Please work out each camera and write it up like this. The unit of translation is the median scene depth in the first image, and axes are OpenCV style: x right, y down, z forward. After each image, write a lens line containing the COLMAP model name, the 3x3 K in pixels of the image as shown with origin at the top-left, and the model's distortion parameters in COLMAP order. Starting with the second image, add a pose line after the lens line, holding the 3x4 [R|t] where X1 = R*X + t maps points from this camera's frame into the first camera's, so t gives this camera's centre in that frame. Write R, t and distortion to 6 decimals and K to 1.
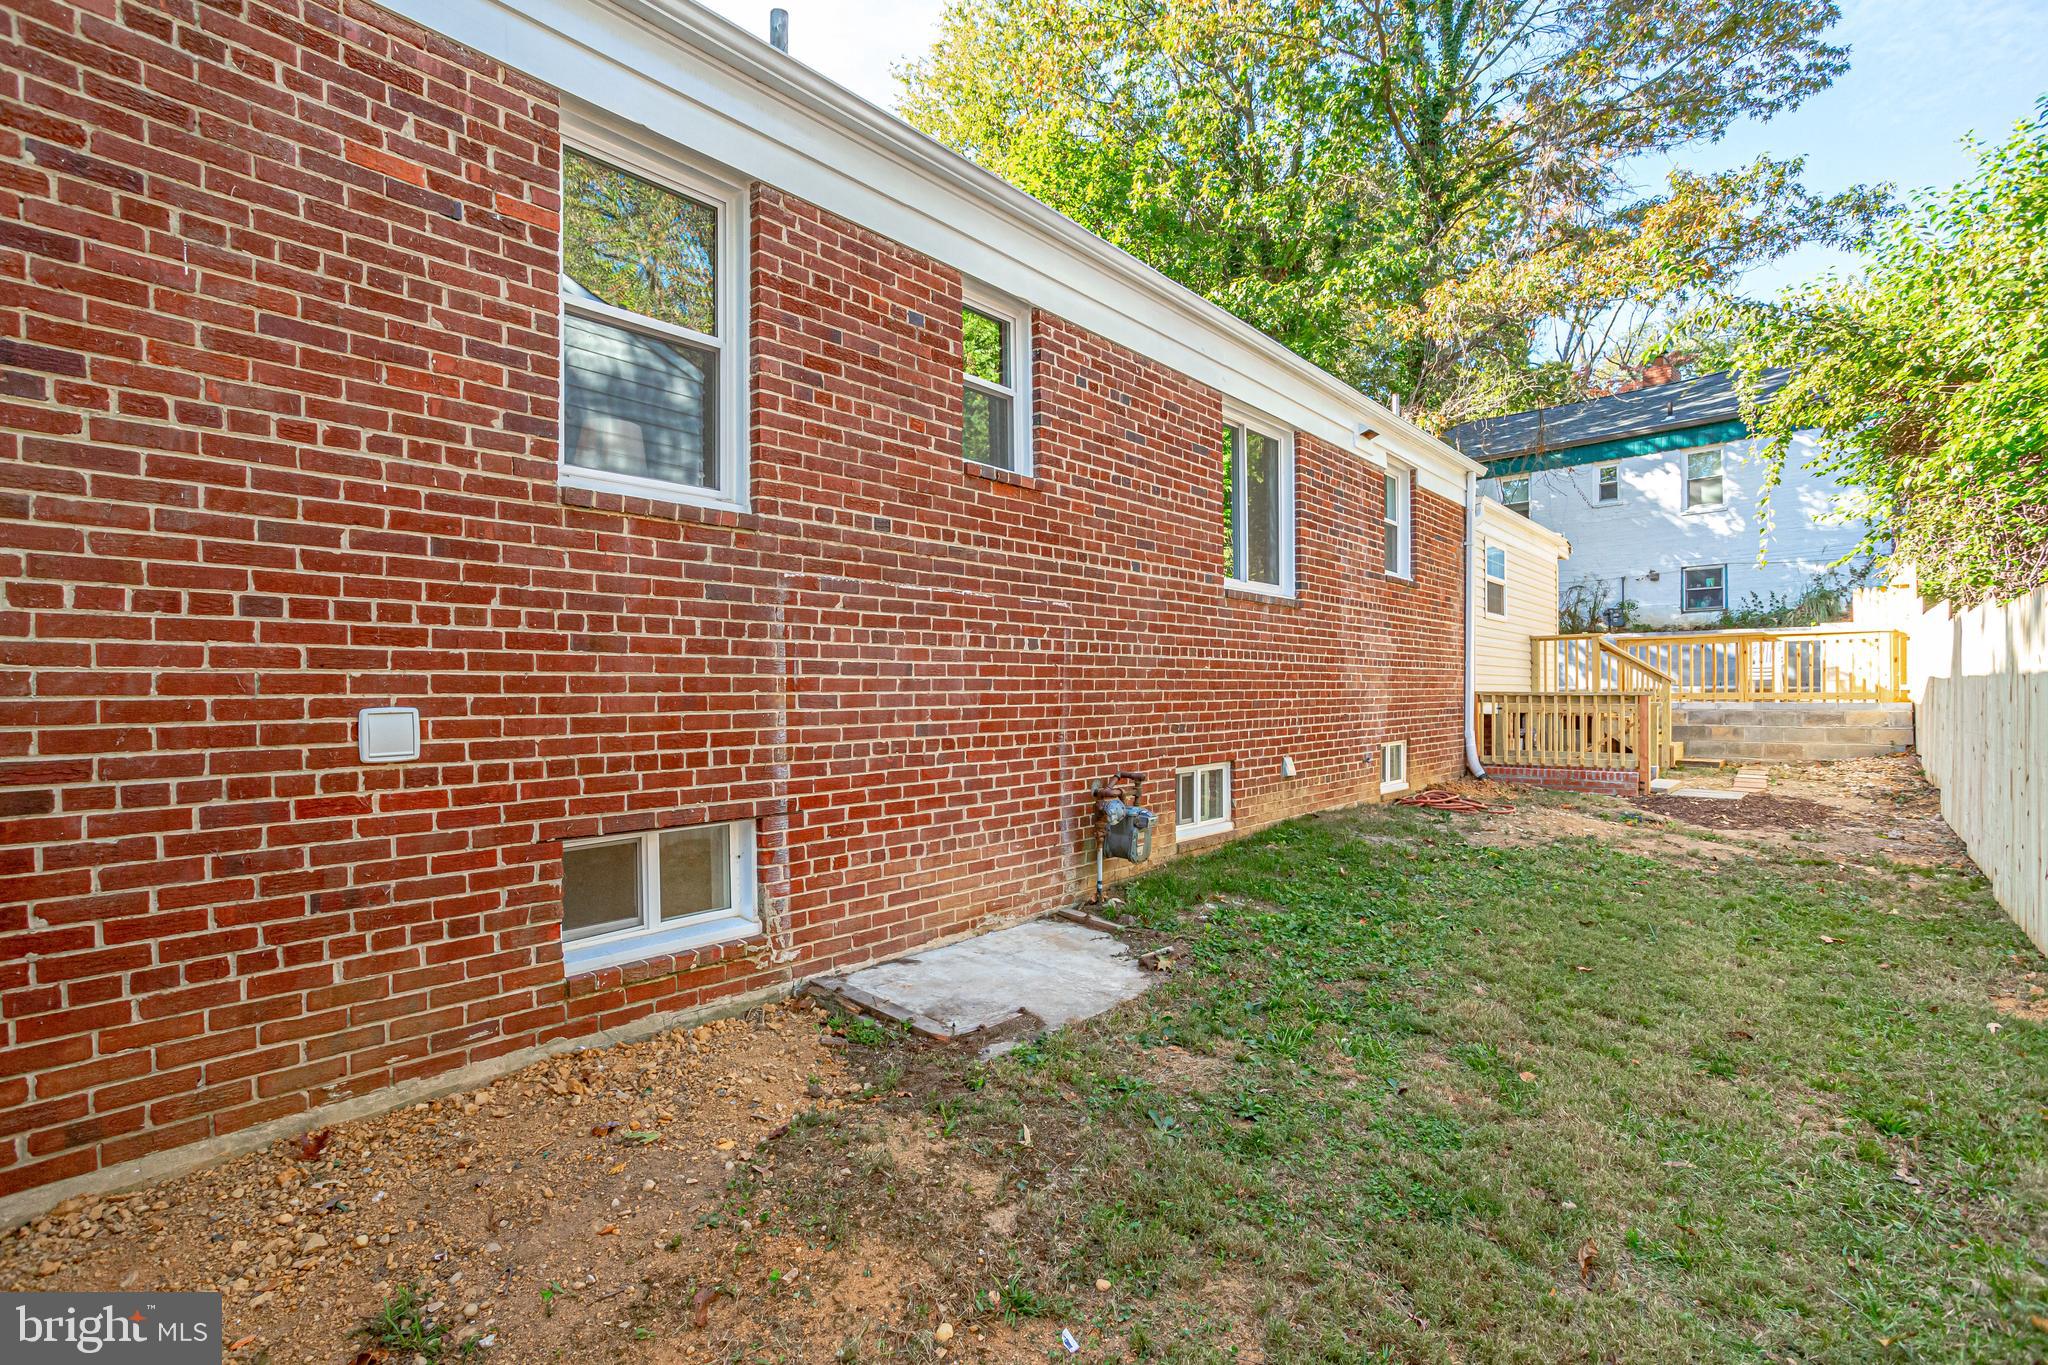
lens RADIAL K [[982.8, 0, 1024.0], [0, 982.8, 682.5], [0, 0, 1]] dist [-0.031112, 0.018742]
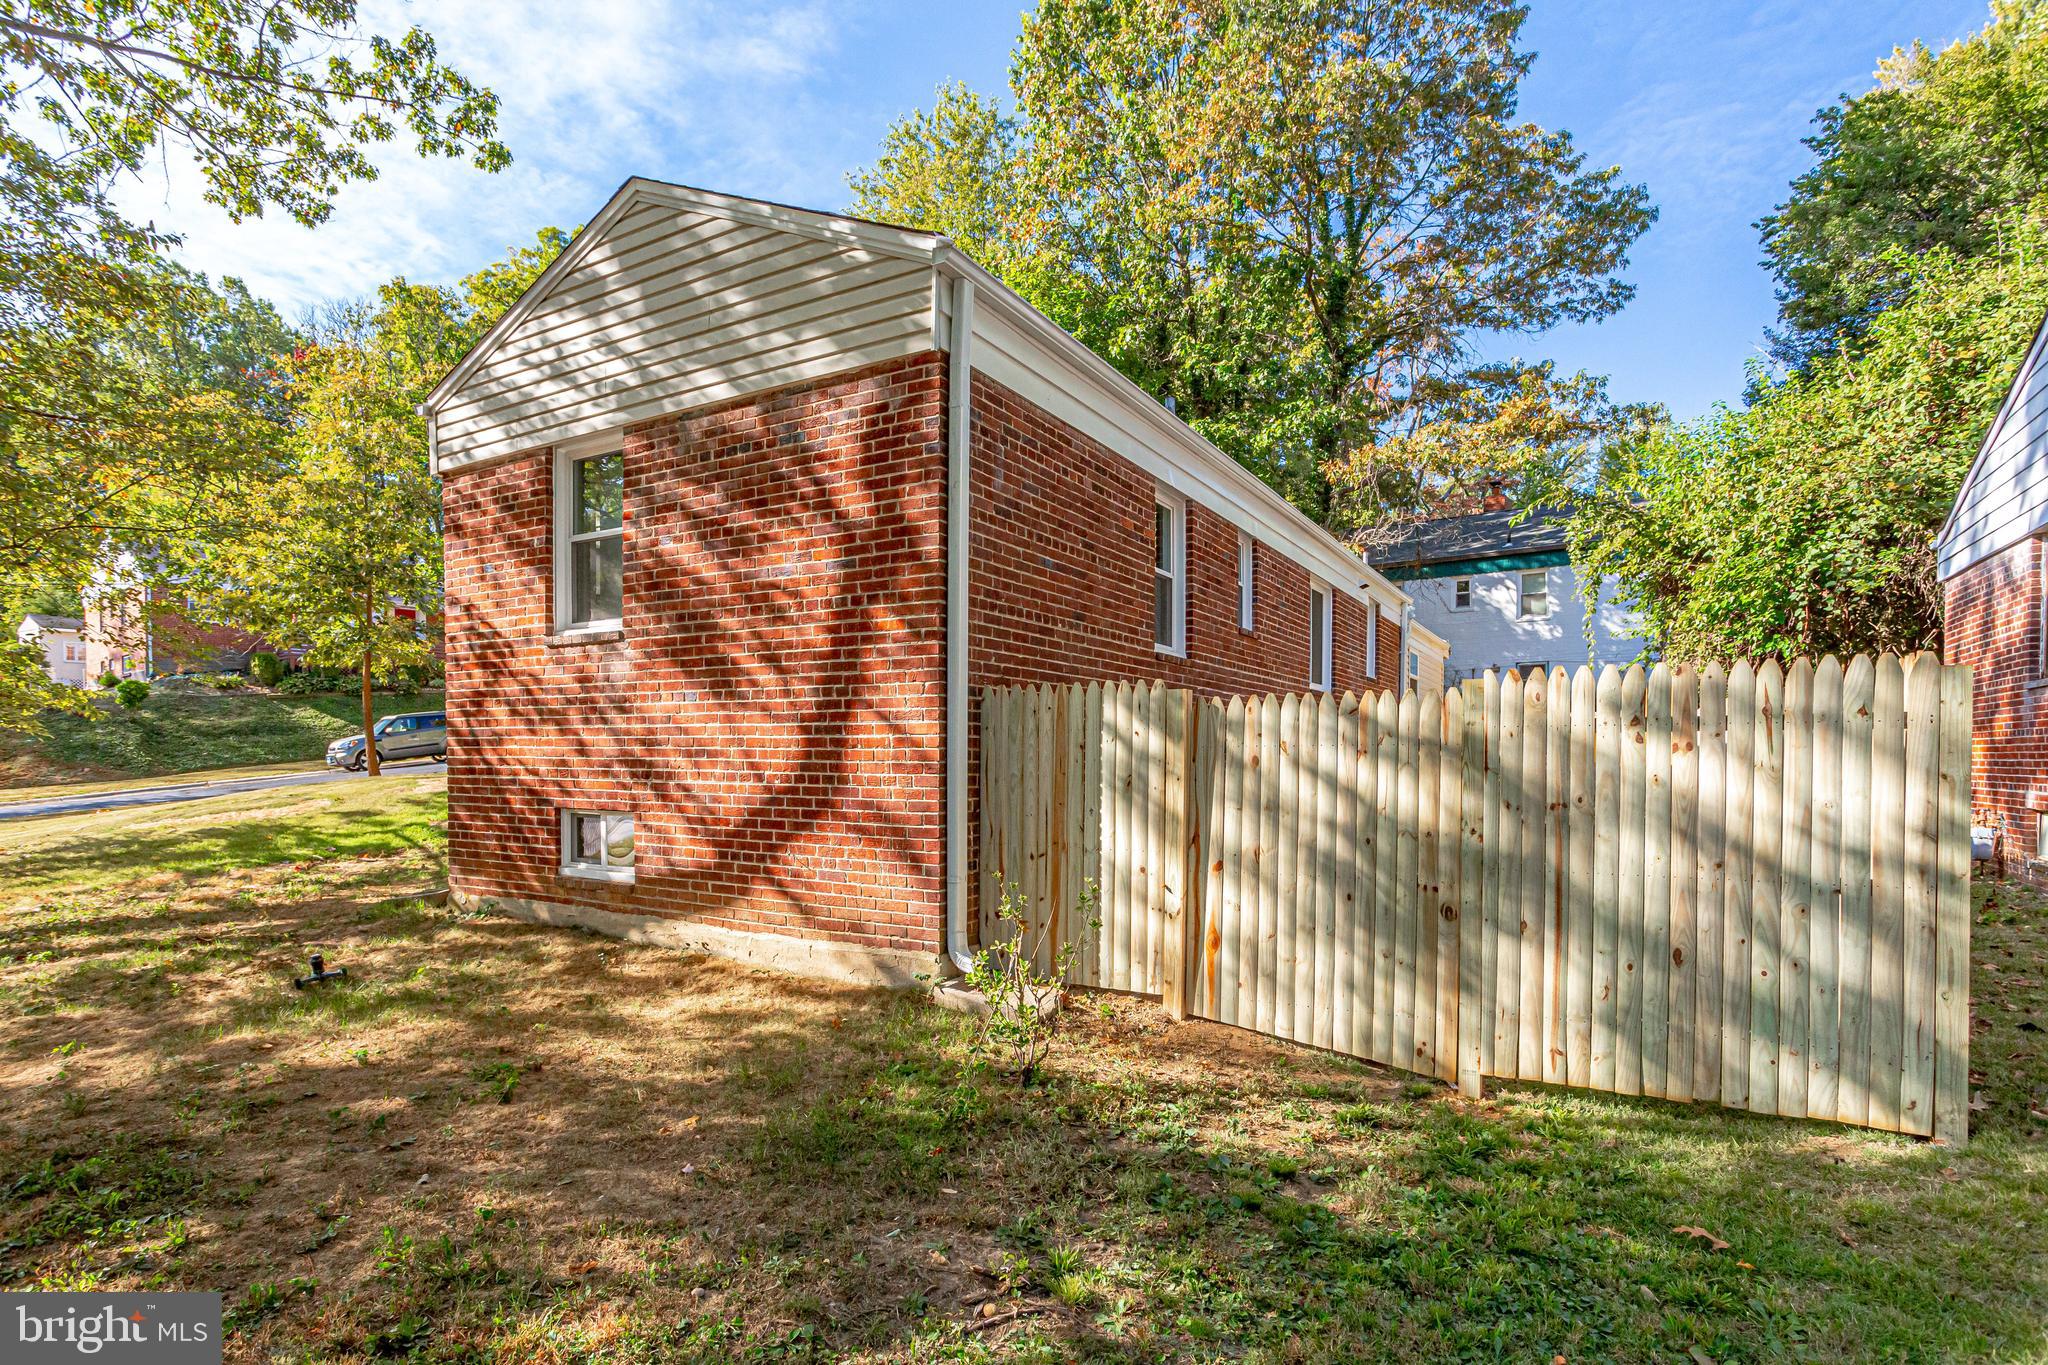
lens RADIAL K [[1024.7, 0, 1022.2], [0, 1024.7, 756.2], [0, 0, 1]] dist [-0.051469, 0.023027]
pose [[0.986140, 0.012611, 0.165437, -0.206058], [-0.013577, 0.999897, 0.004709, 0.005894], [-0.165360, -0.006889, 0.986209, -0.230060]]
